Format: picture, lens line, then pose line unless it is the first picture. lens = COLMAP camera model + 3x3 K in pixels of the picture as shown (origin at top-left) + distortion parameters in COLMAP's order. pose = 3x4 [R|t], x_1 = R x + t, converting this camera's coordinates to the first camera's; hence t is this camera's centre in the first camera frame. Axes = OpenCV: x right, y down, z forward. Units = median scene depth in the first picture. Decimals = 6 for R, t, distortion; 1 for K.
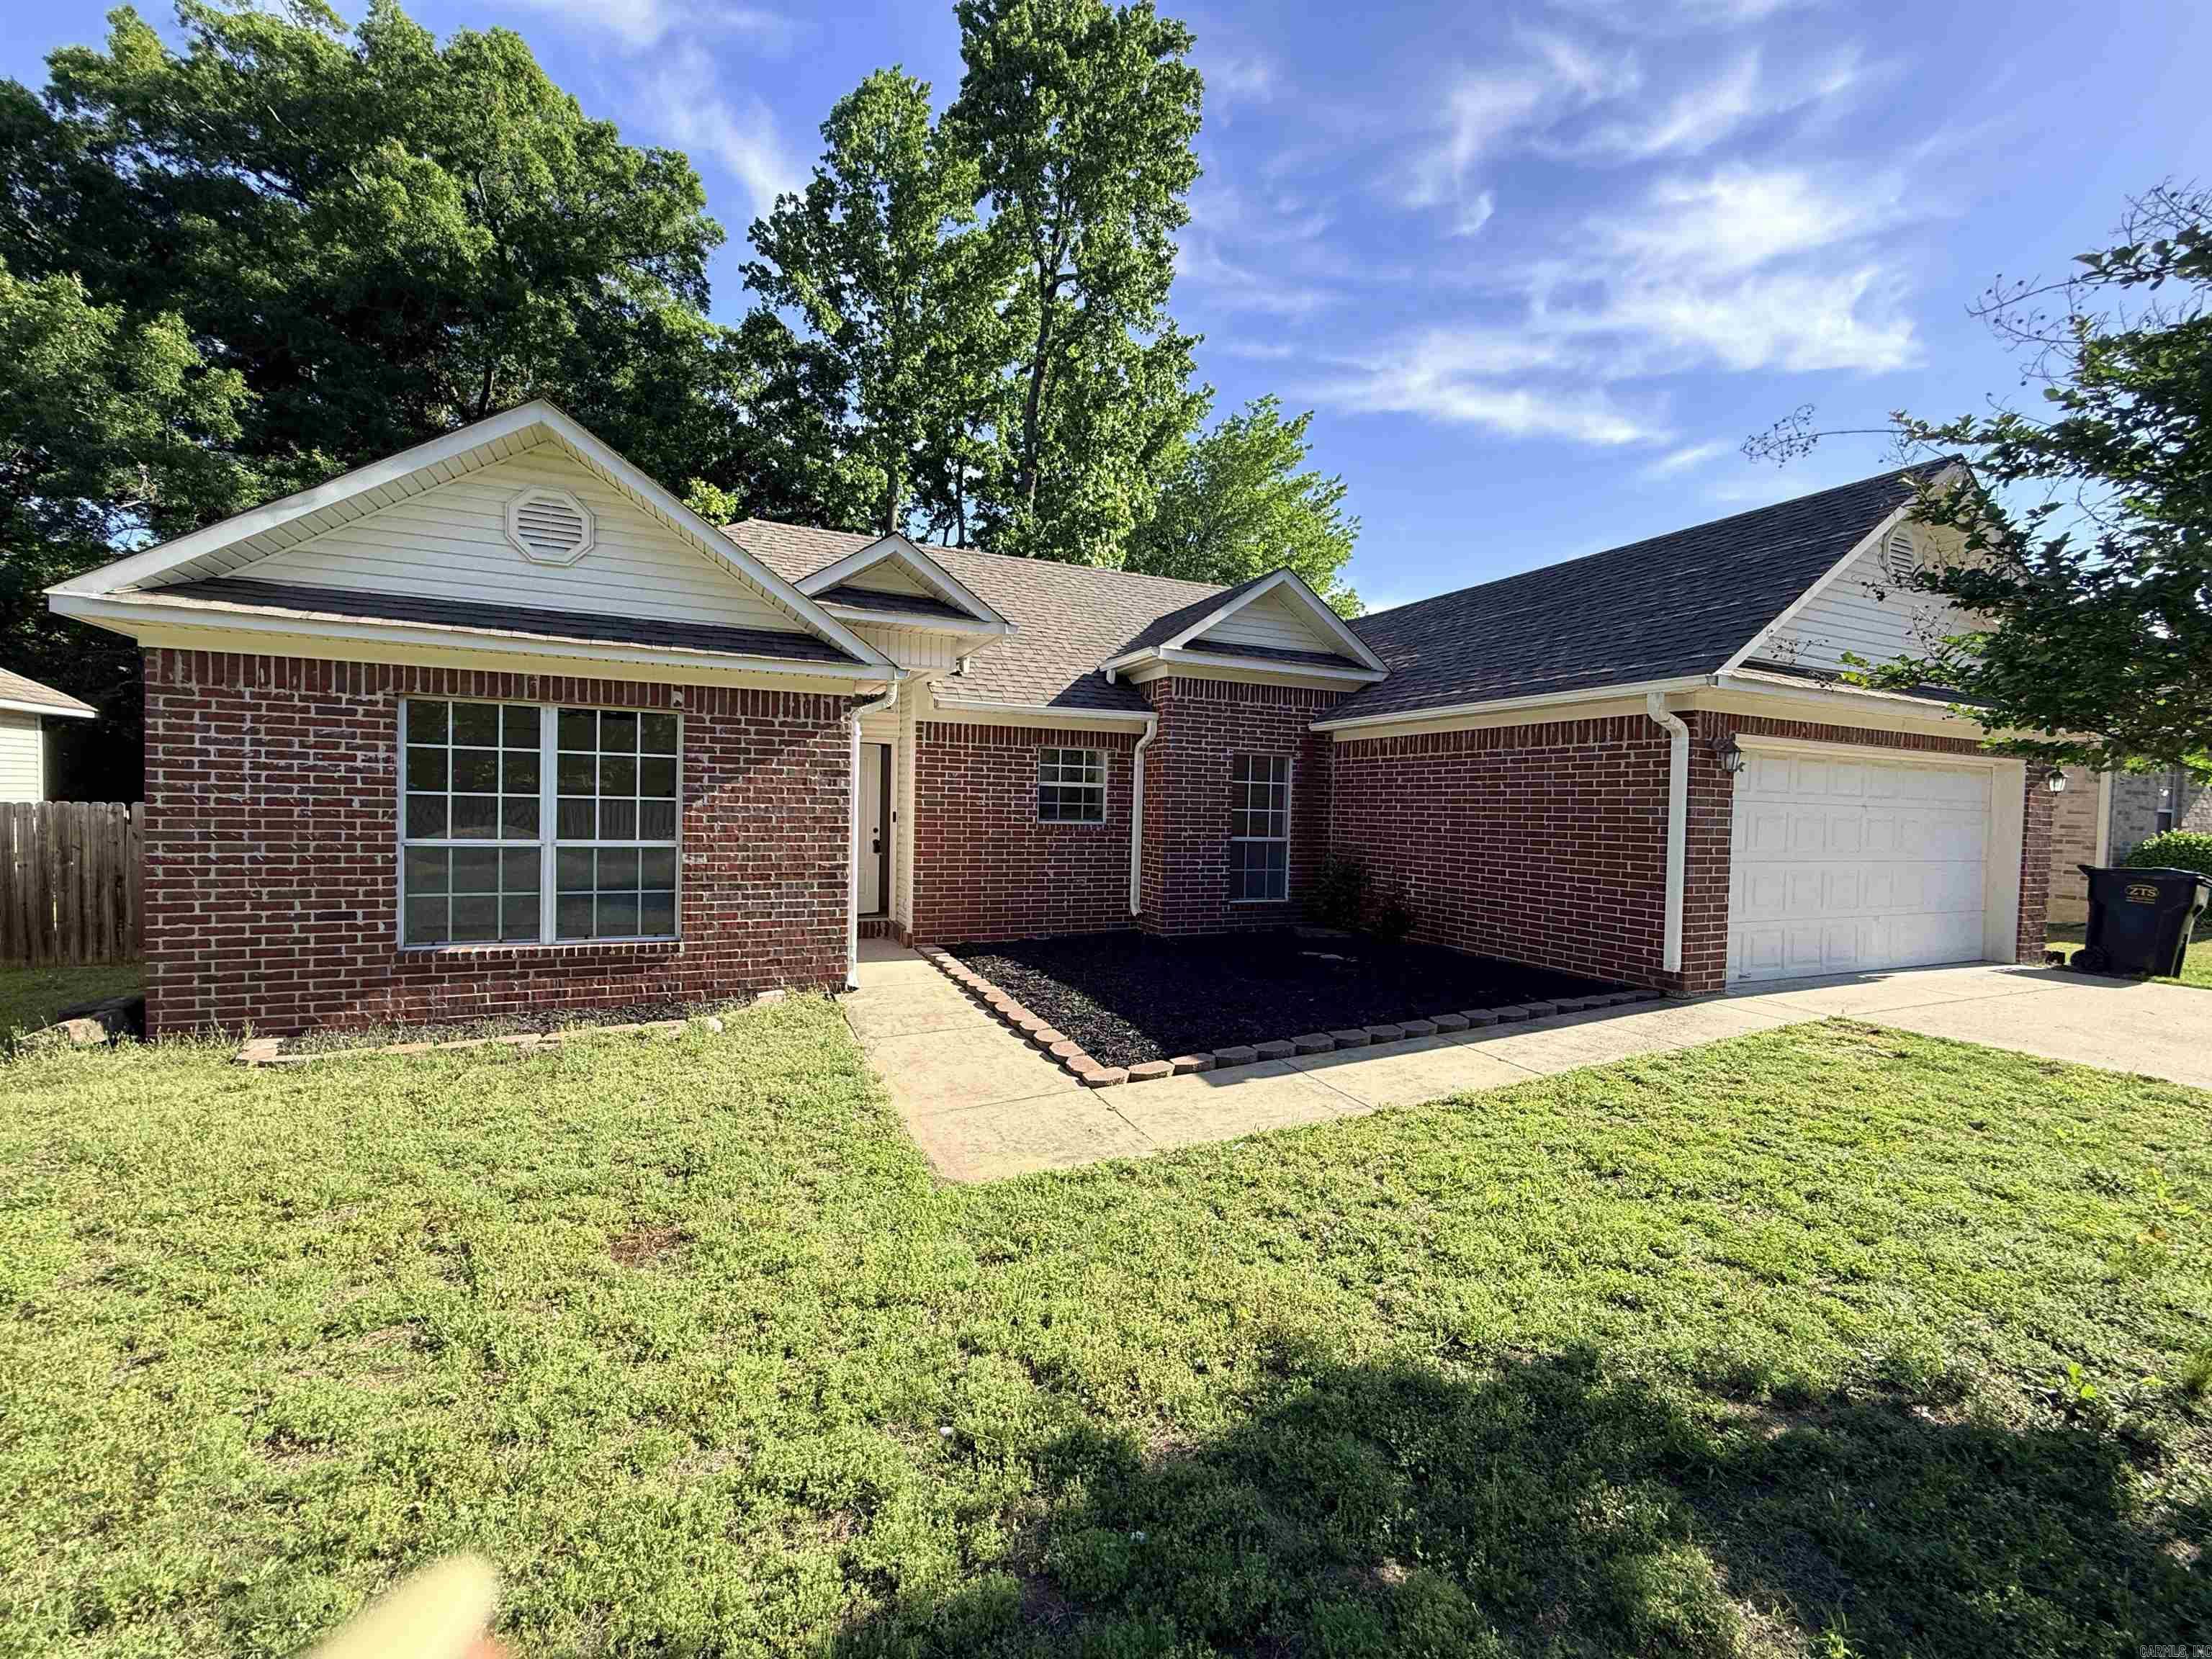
lens RADIAL K [[875.6, 0, 1106.0], [0, 875.6, 829.5], [0, 0, 1]] dist [0.000322, 0.000257]
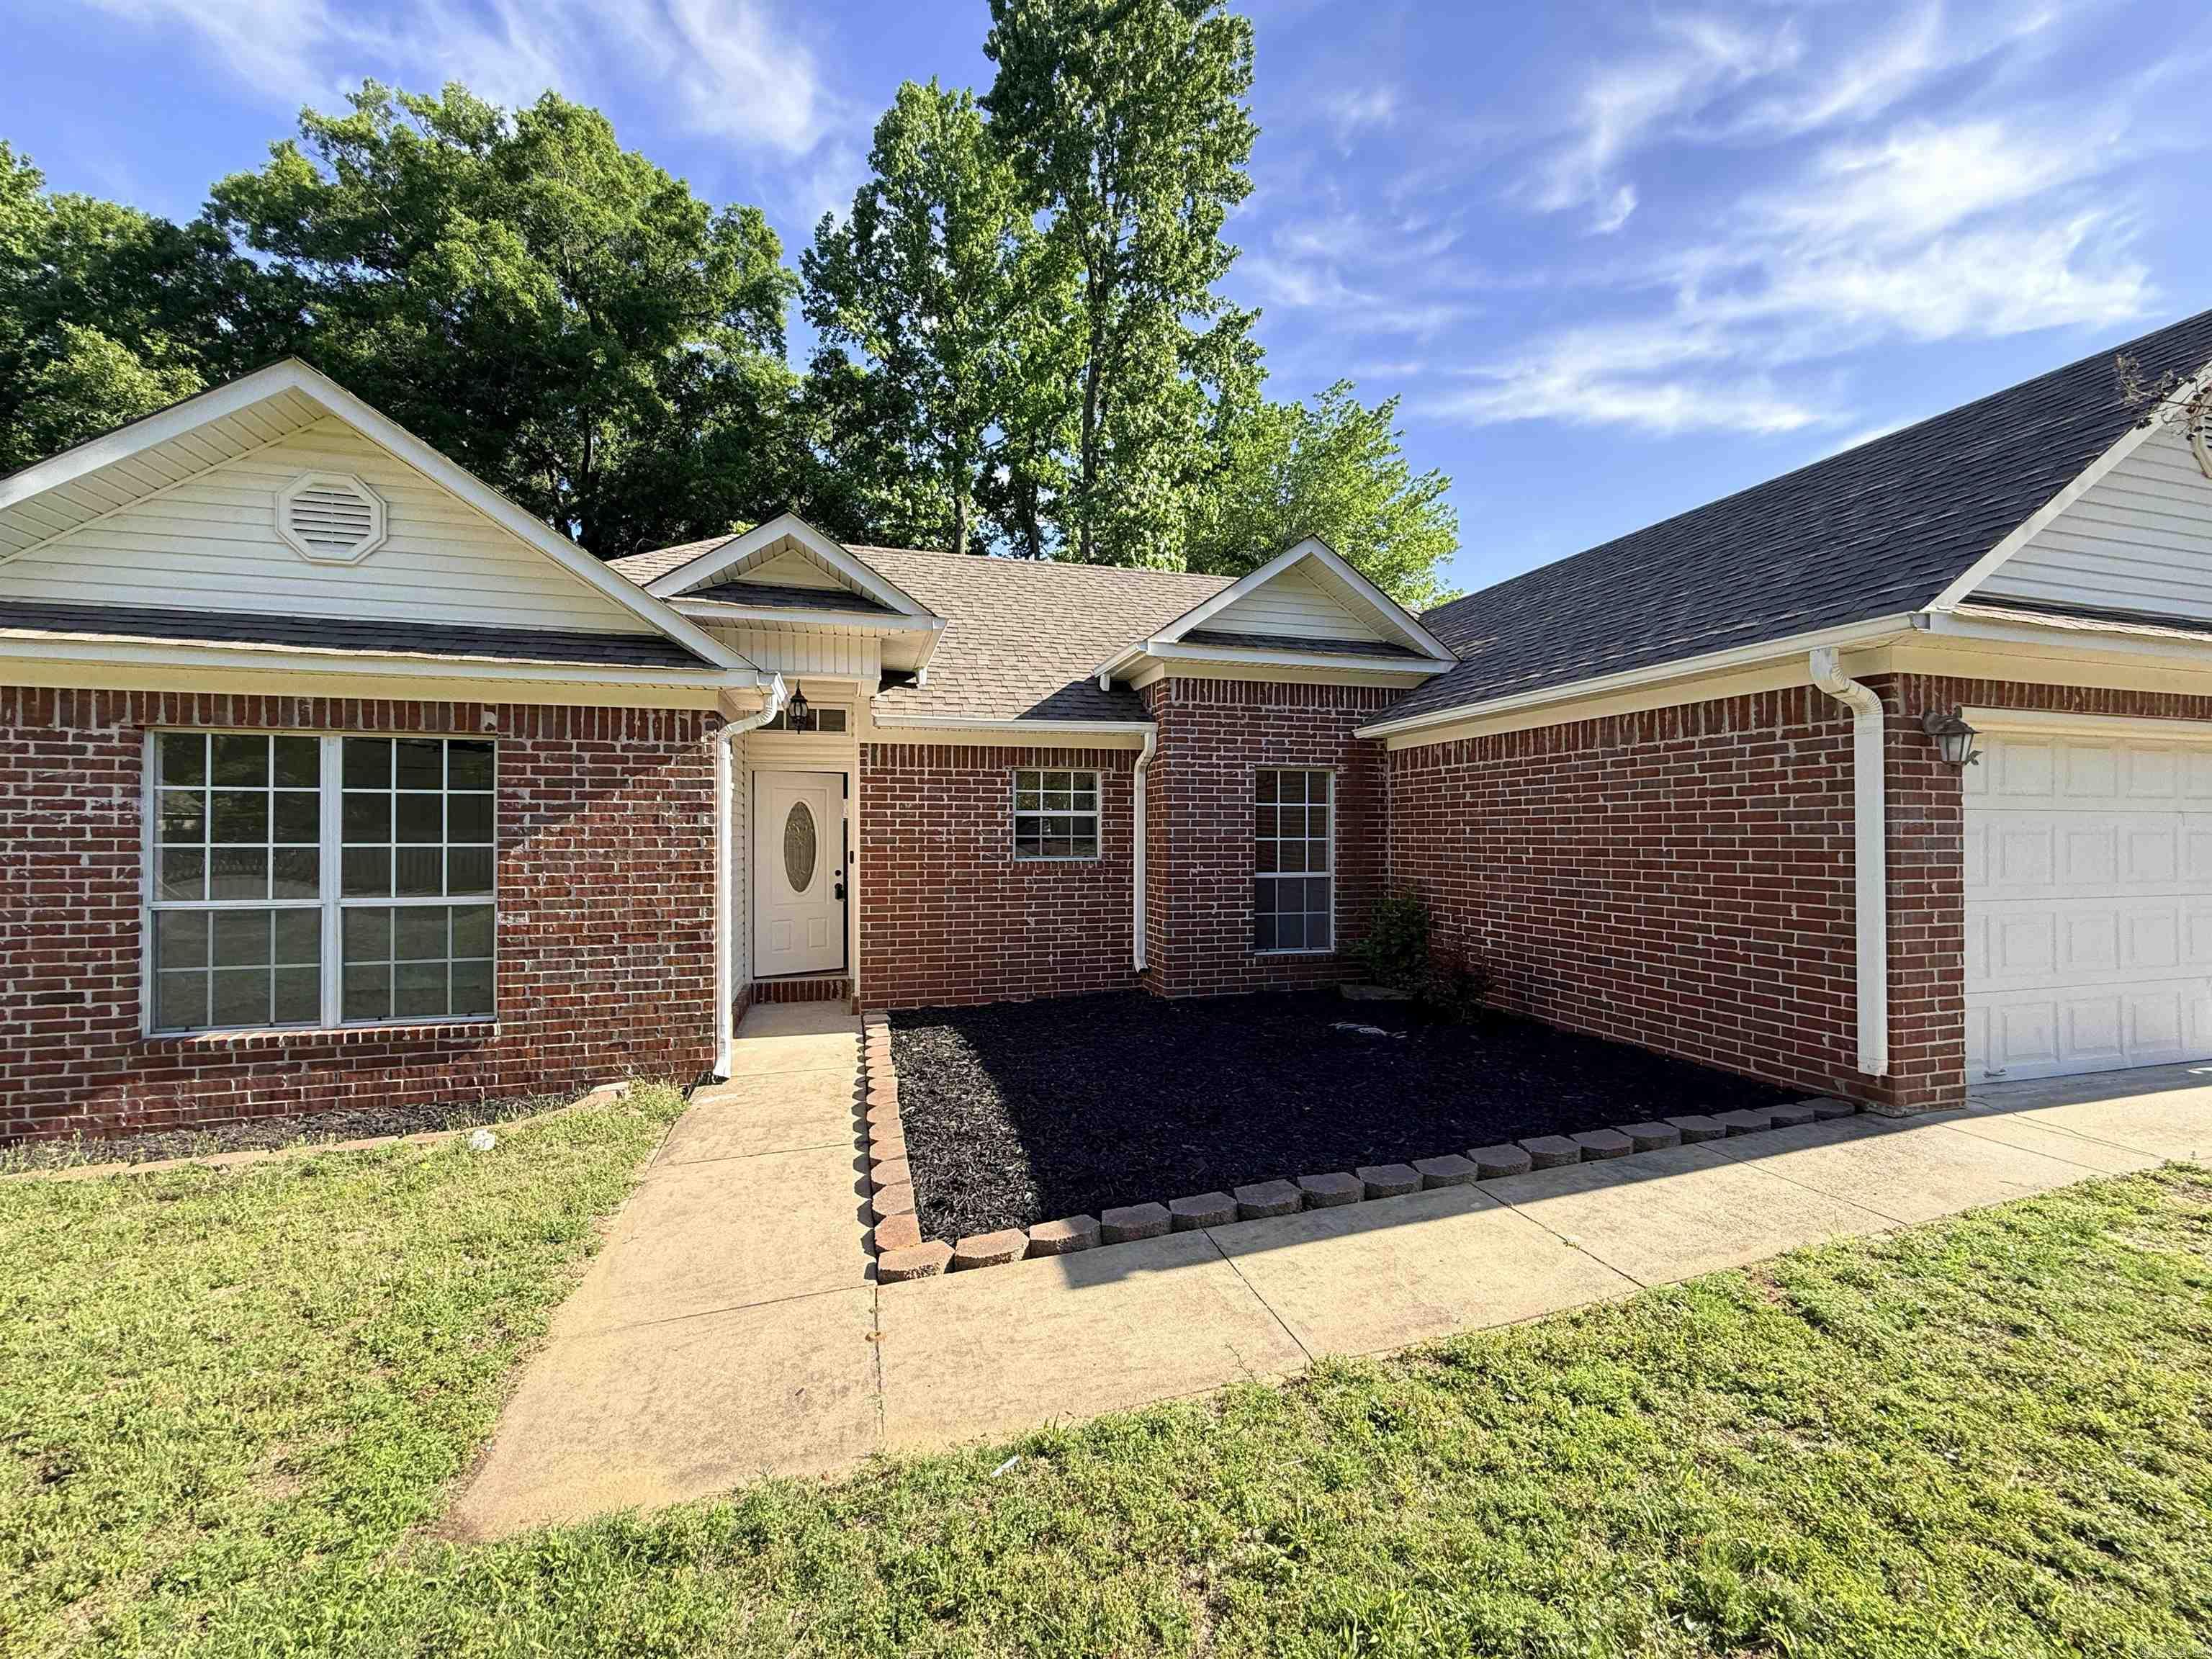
lens RADIAL K [[882.4, 0, 1102.0], [0, 882.4, 830.7], [0, 0, 1]] dist [-0.001308, 0.000596]
pose [[0.990037, -0.025211, -0.138531, 0.178047], [0.020610, 0.999191, -0.034546, -0.008079], [0.139290, 0.031347, 0.989755, 0.271298]]
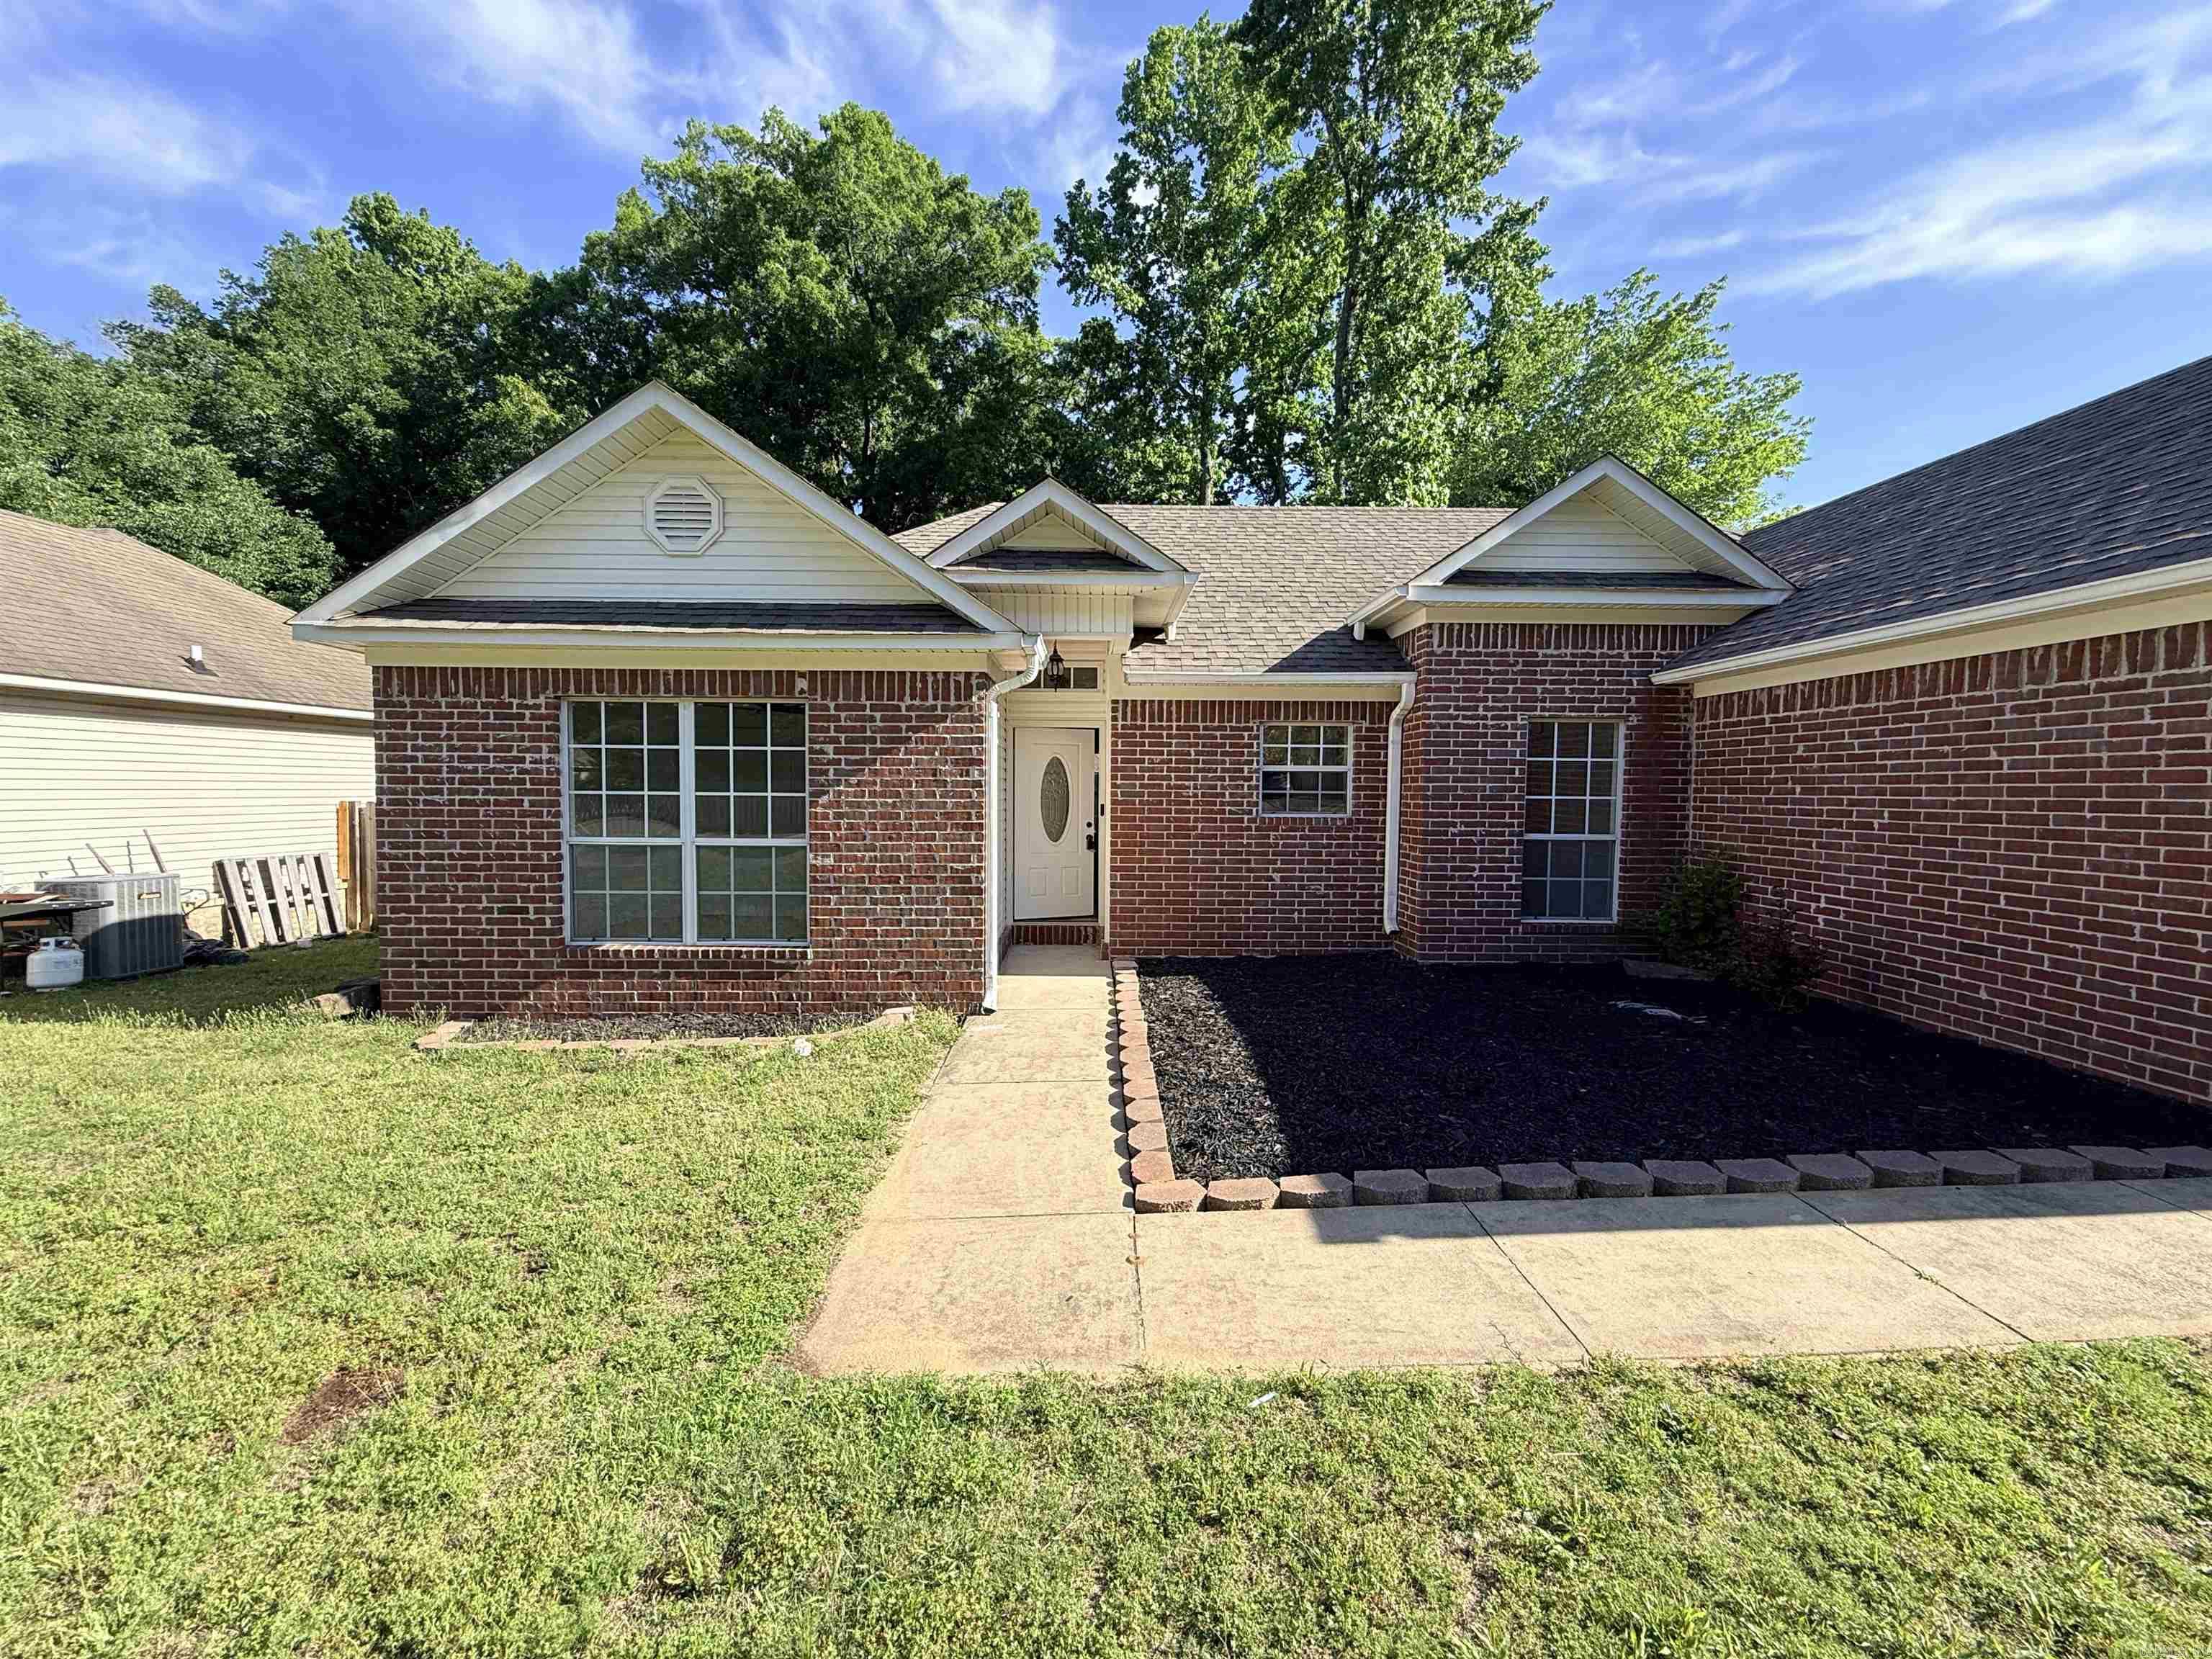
lens RADIAL K [[882.4, 0, 1102.0], [0, 882.4, 830.7], [0, 0, 1]] dist [-0.001308, 0.000596]
pose [[0.918039, 0.002884, -0.396481, 0.168590], [0.002800, 0.999901, 0.013757, -0.008472], [0.396481, -0.013739, 0.917940, 0.264212]]
